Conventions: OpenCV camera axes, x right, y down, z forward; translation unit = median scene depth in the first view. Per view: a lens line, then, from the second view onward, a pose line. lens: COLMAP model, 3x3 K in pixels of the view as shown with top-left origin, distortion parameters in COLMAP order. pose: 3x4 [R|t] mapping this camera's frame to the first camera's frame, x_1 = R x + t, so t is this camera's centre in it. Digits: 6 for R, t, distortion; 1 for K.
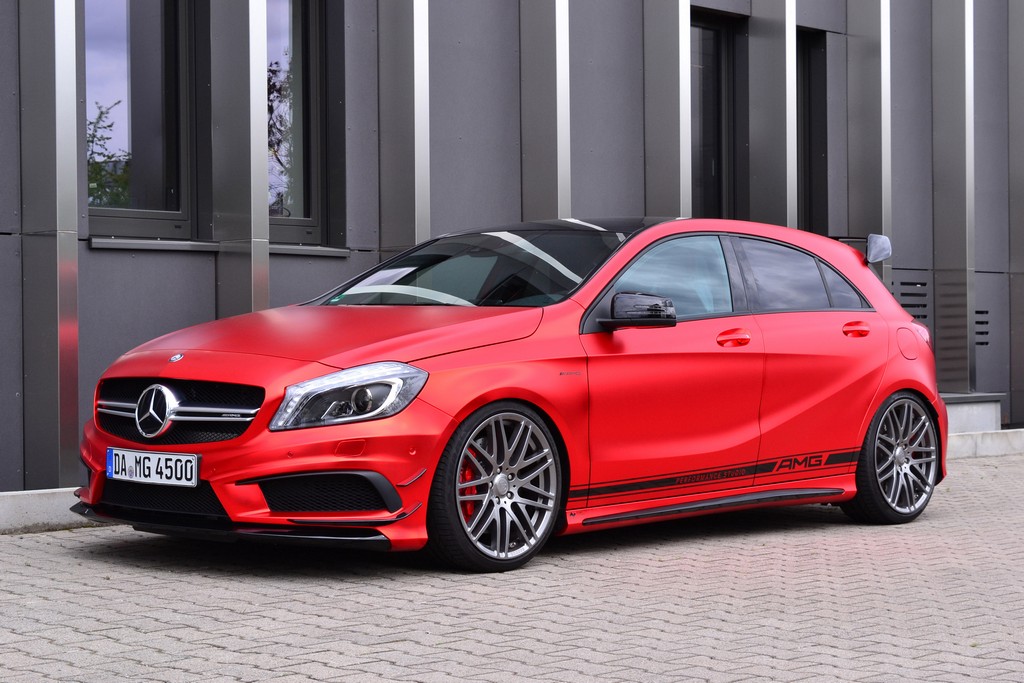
lens RADIAL K [[2029.6, 0, 512.0], [0, 2029.6, 341.5], [0, 0, 1]] dist [0.026845, 0.111939]
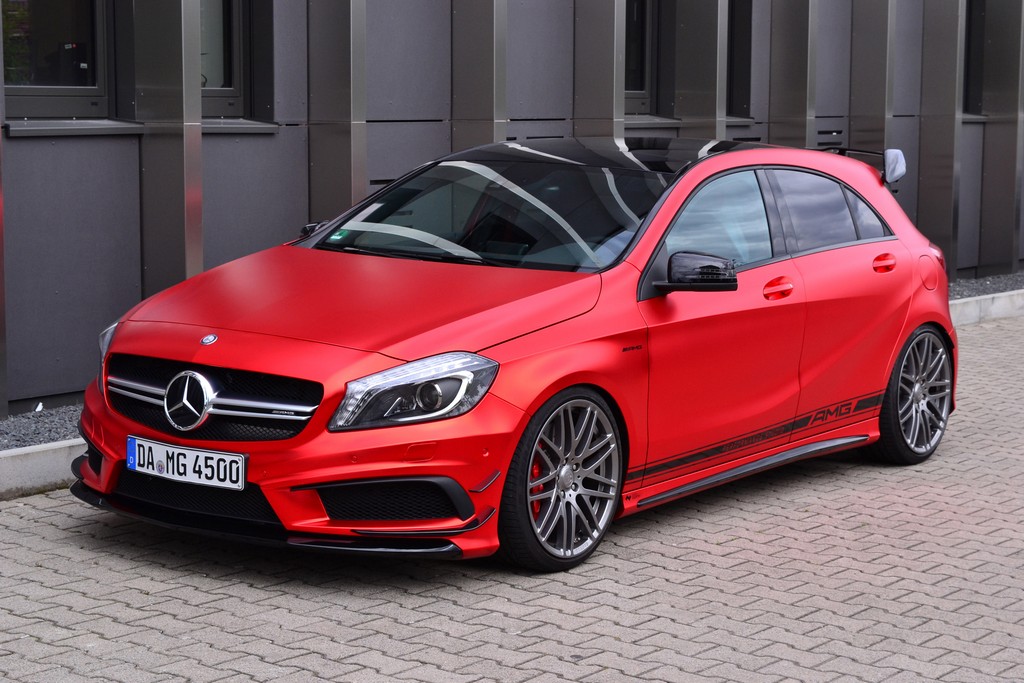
lens RADIAL K [[2128.8, 0, 512.0], [0, 2128.8, 341.5], [0, 0, 1]] dist [0.051474, 0.123363]
pose [[0.993123, 0.000498, 0.117071, -0.142263], [-0.014598, 0.992713, 0.119615, -0.104933], [-0.116158, -0.120502, 0.985894, 0.058731]]
